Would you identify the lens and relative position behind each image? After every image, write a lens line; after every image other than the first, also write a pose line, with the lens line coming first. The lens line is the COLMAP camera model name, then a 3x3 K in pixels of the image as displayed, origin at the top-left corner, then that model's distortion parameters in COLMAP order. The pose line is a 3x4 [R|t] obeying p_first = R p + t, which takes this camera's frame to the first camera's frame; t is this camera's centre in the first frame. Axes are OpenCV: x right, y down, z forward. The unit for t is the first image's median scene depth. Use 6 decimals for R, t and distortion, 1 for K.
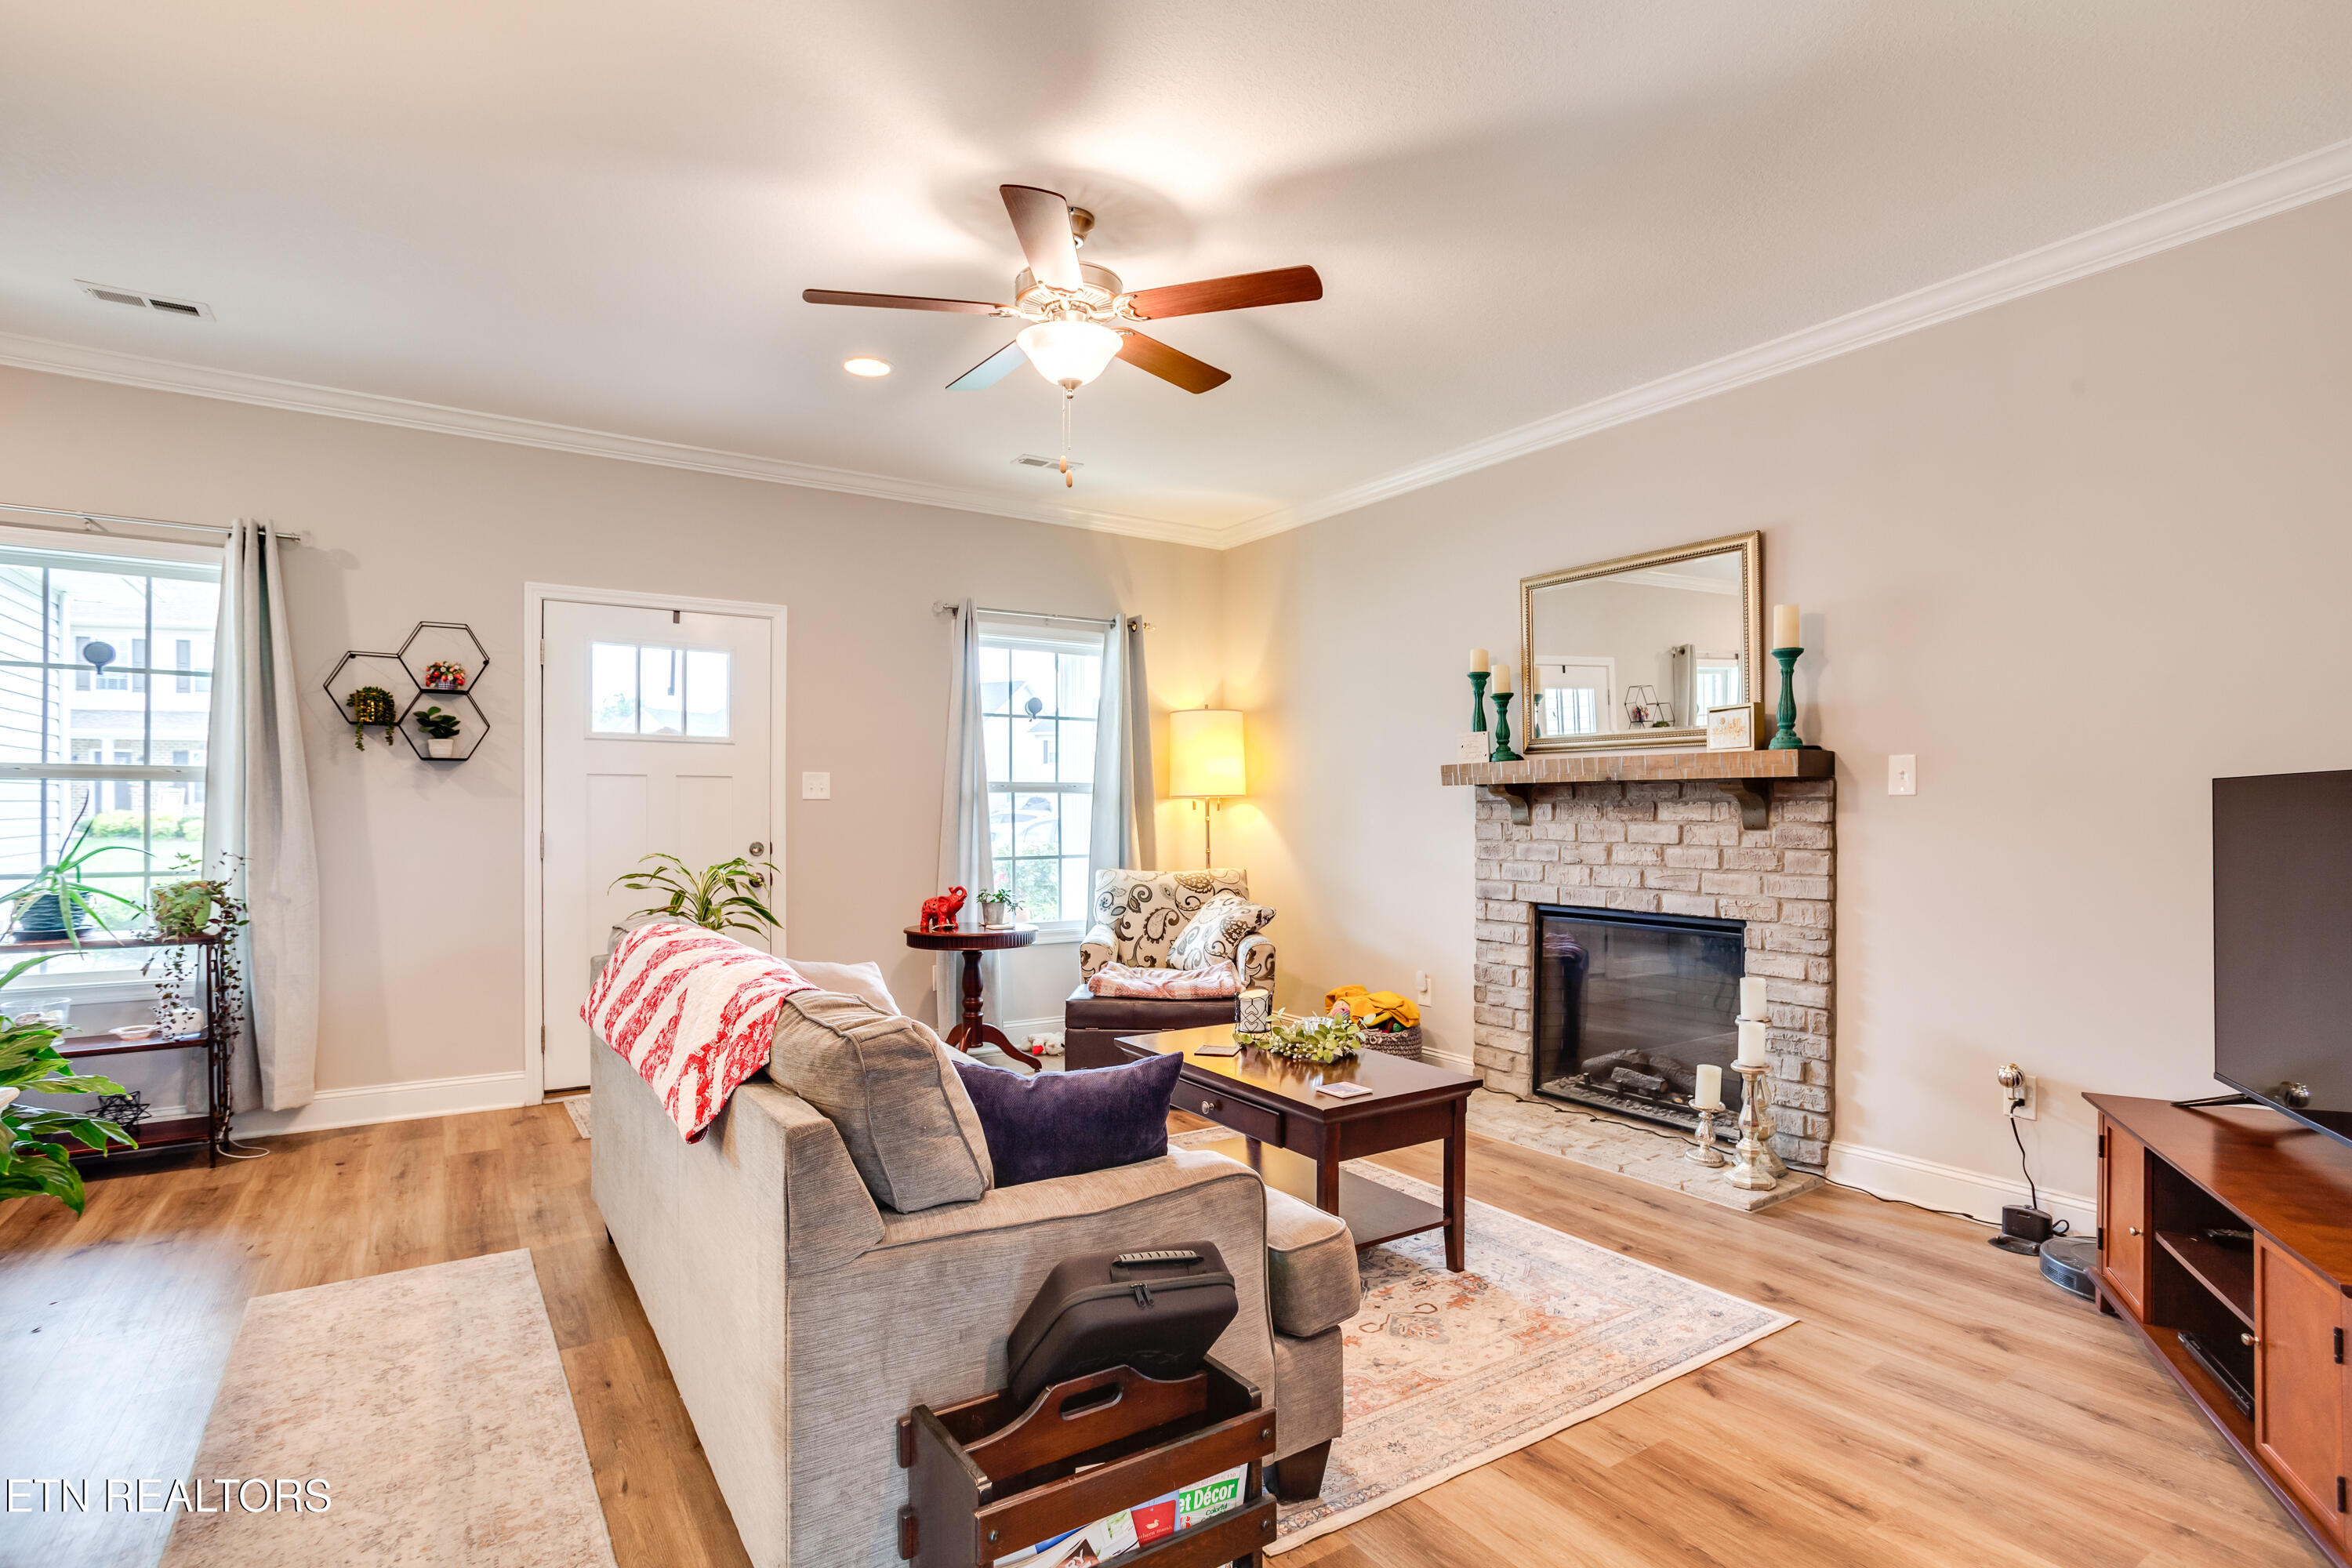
lens RADIAL K [[1141.8, 0, 1174.5], [0, 1141.8, 805.1], [0, 0, 1]] dist [-0.050495, 0.026812]
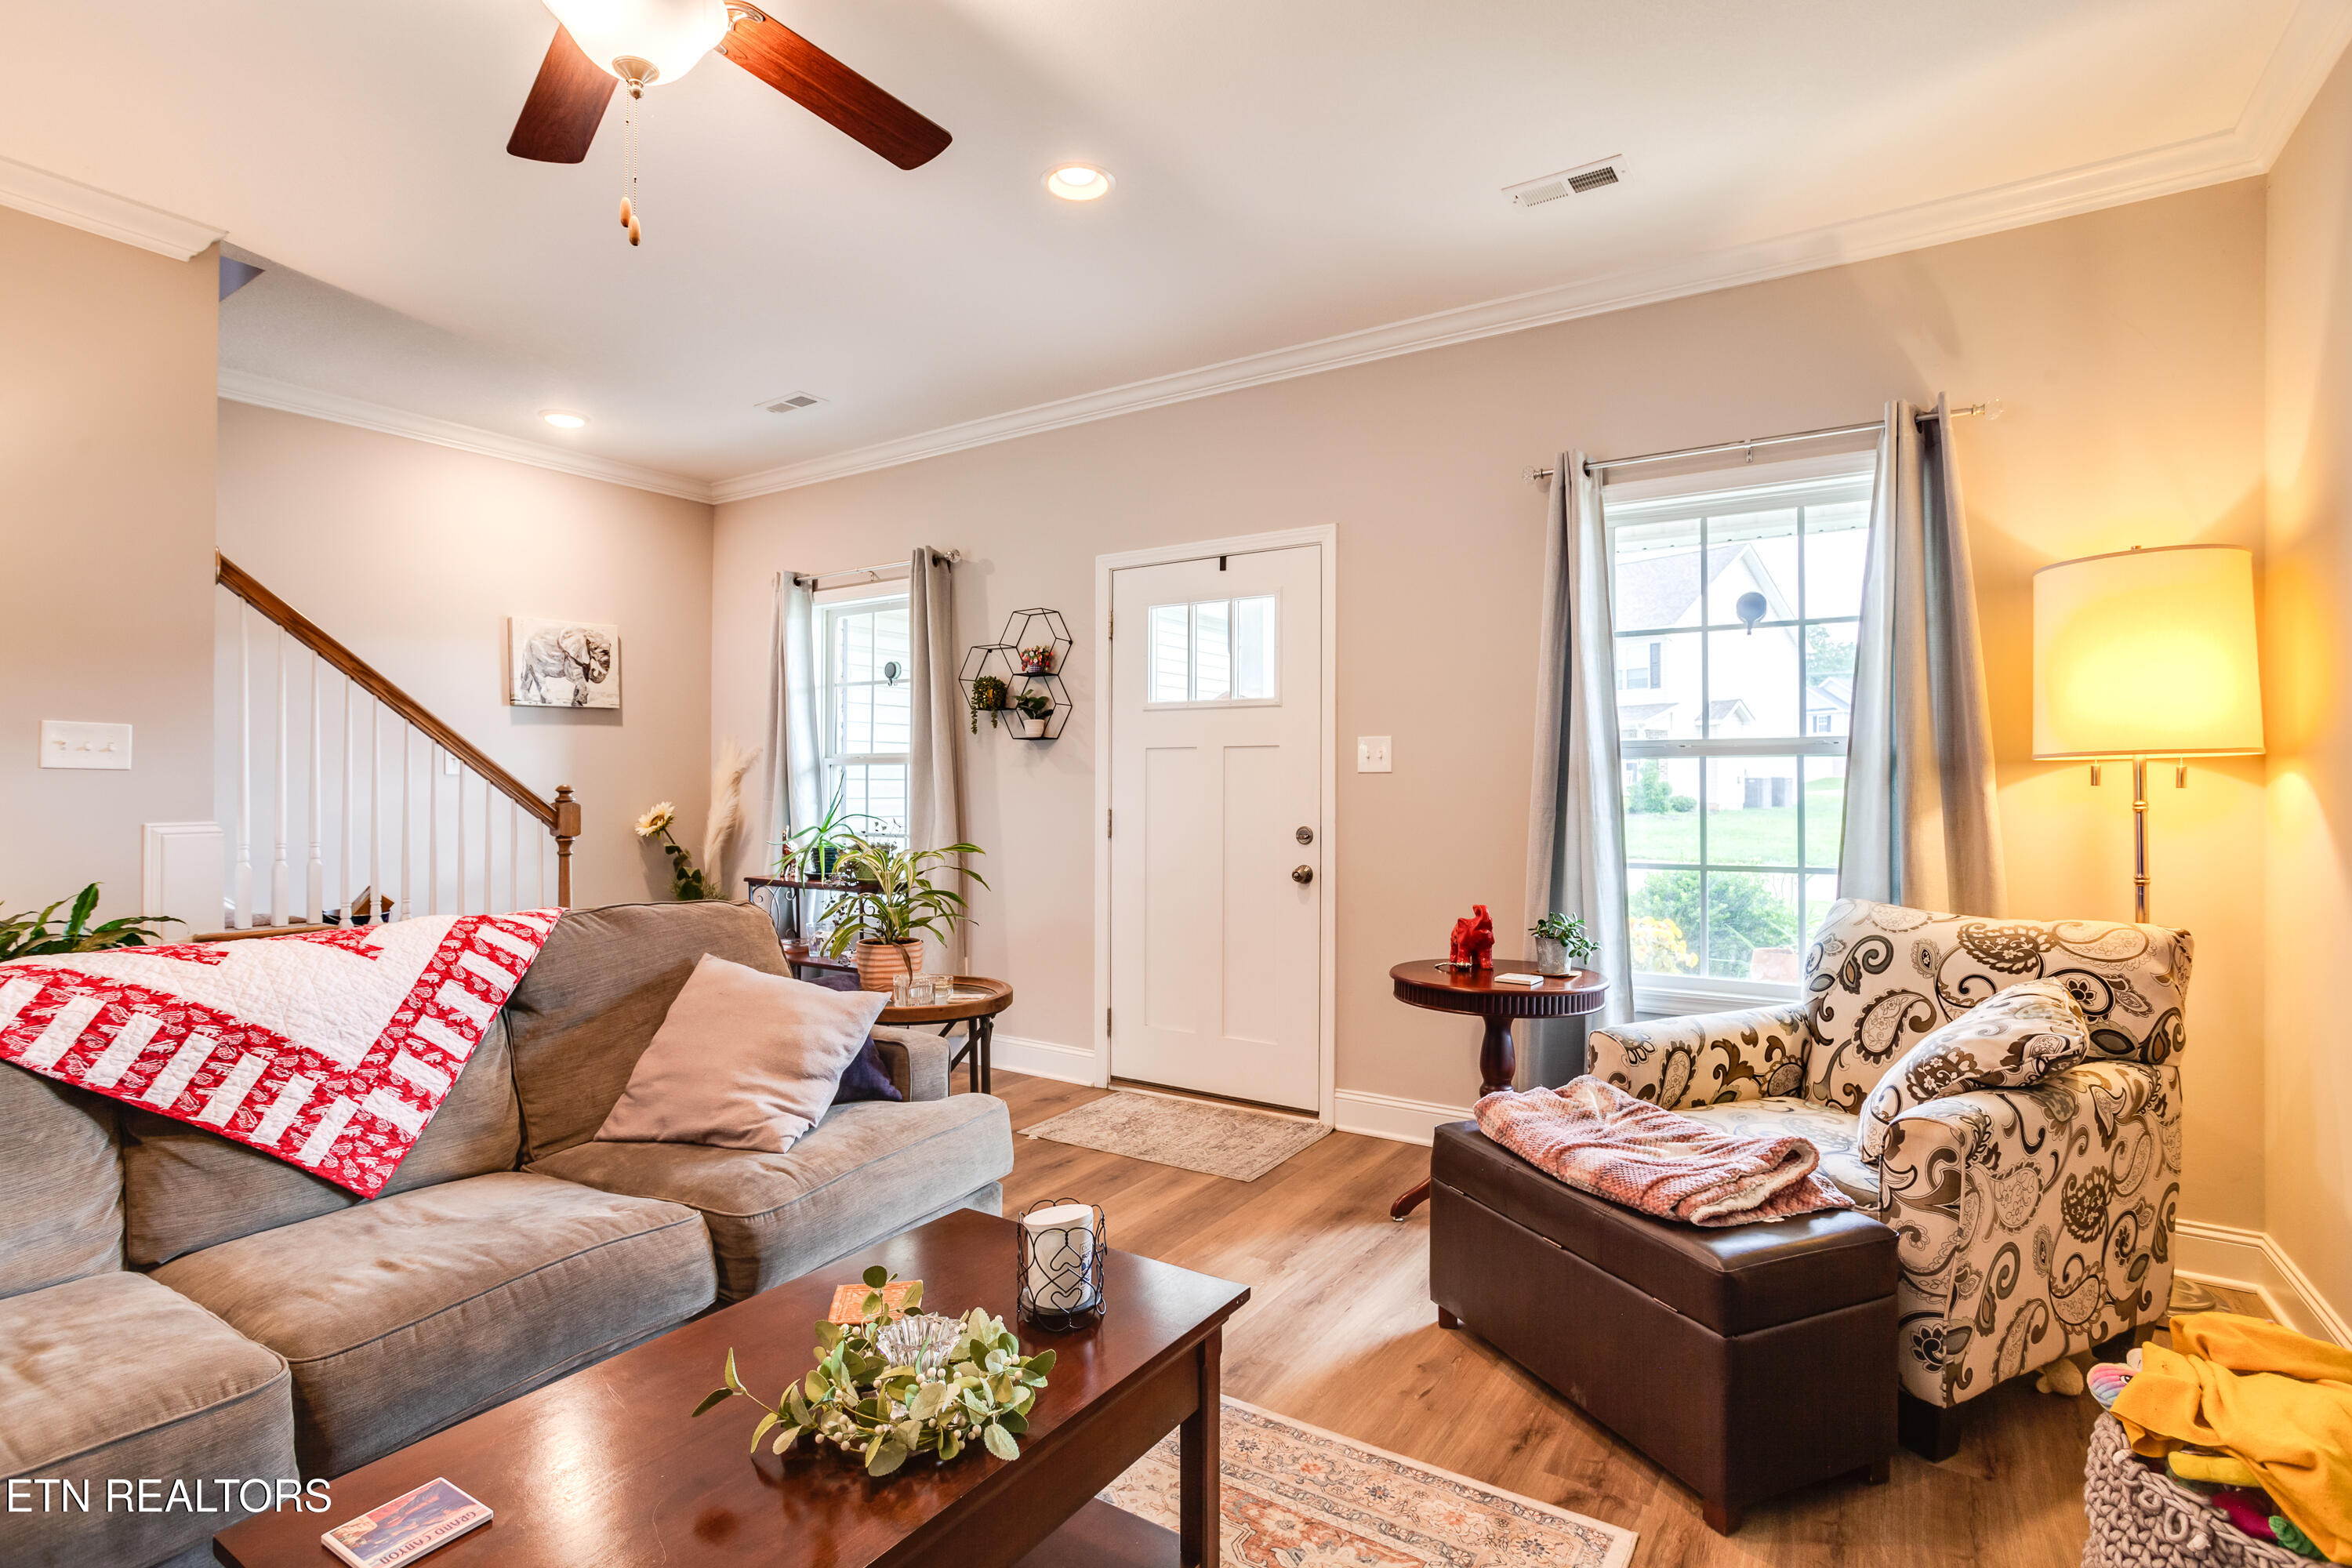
lens RADIAL K [[1141.8, 0, 1194.9], [0, 1141.8, 767.9], [0, 0, 1]] dist [-0.050495, 0.026812]
pose [[0.404707, -0.014482, -0.914332, 0.375458], [0.004591, 0.999894, -0.013806, 0.002460], [0.914435, 0.001390, 0.404731, 0.674189]]
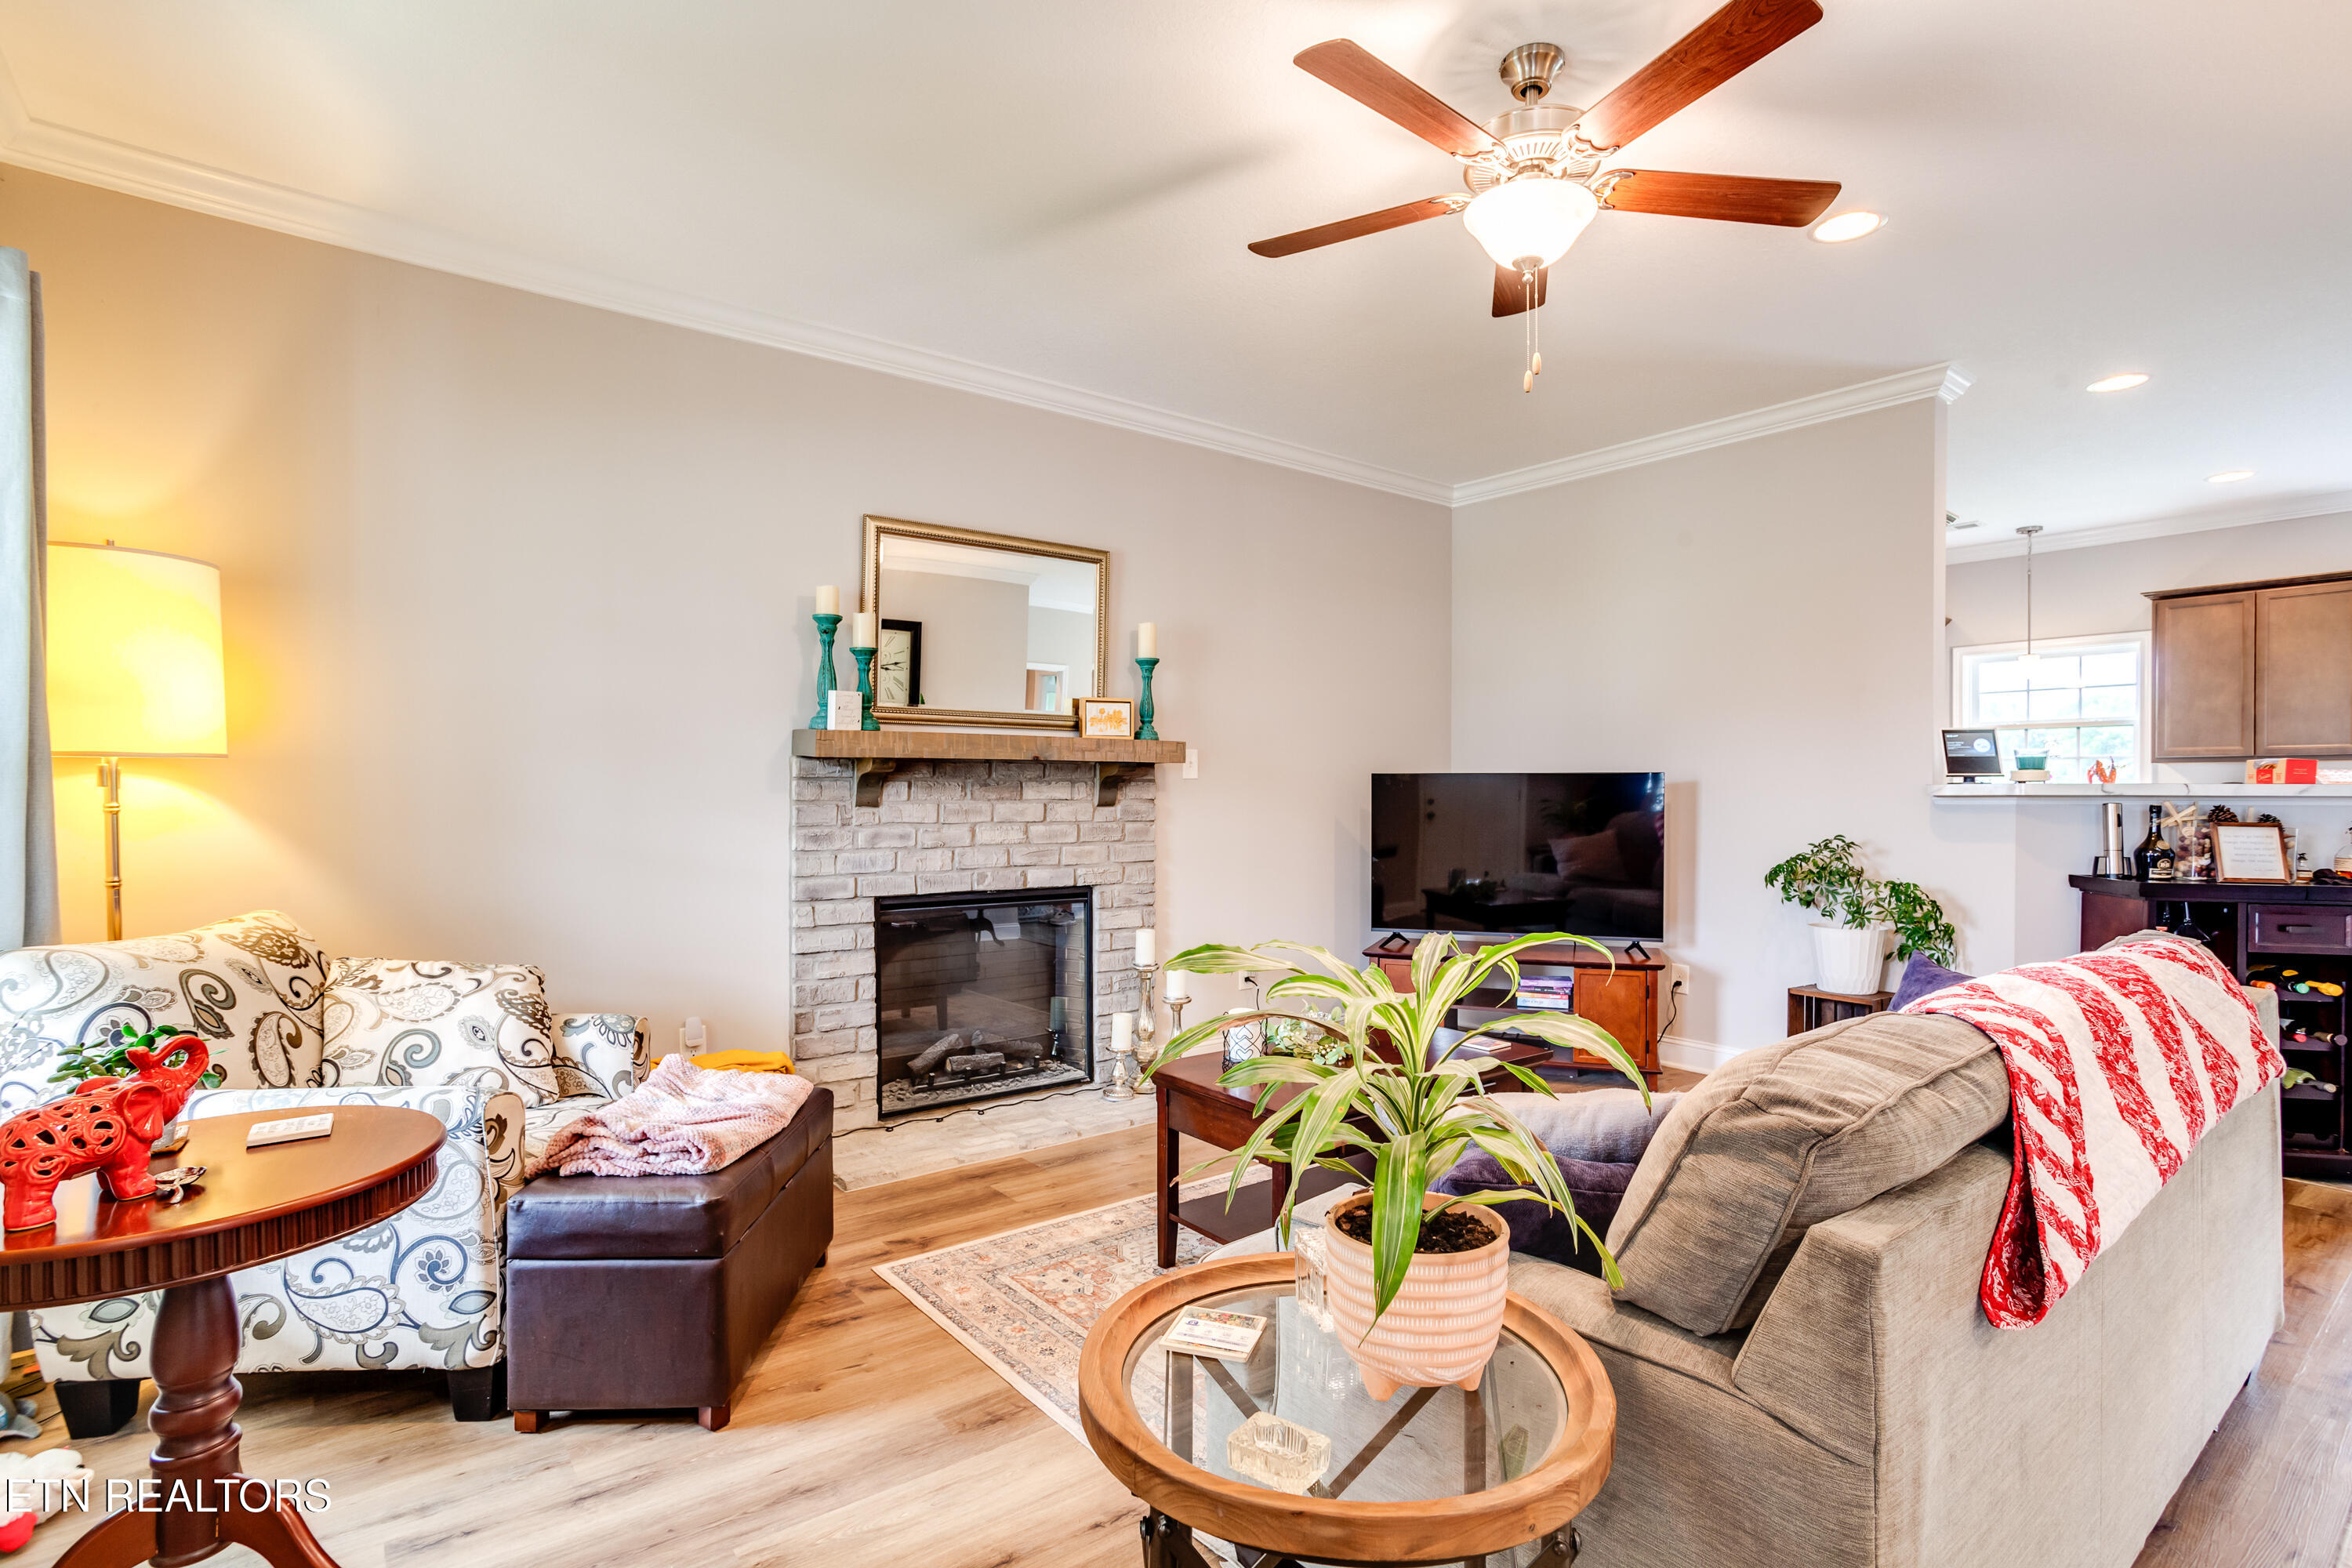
lens RADIAL K [[1141.8, 0, 1190.6], [0, 1141.8, 783.6], [0, 0, 1]] dist [-0.050495, 0.026812]
pose [[-0.072719, 0.001669, 0.997351, -0.574275], [-0.010119, 0.999946, -0.002411, 0.000133], [-0.997301, -0.010267, -0.072698, 0.852928]]
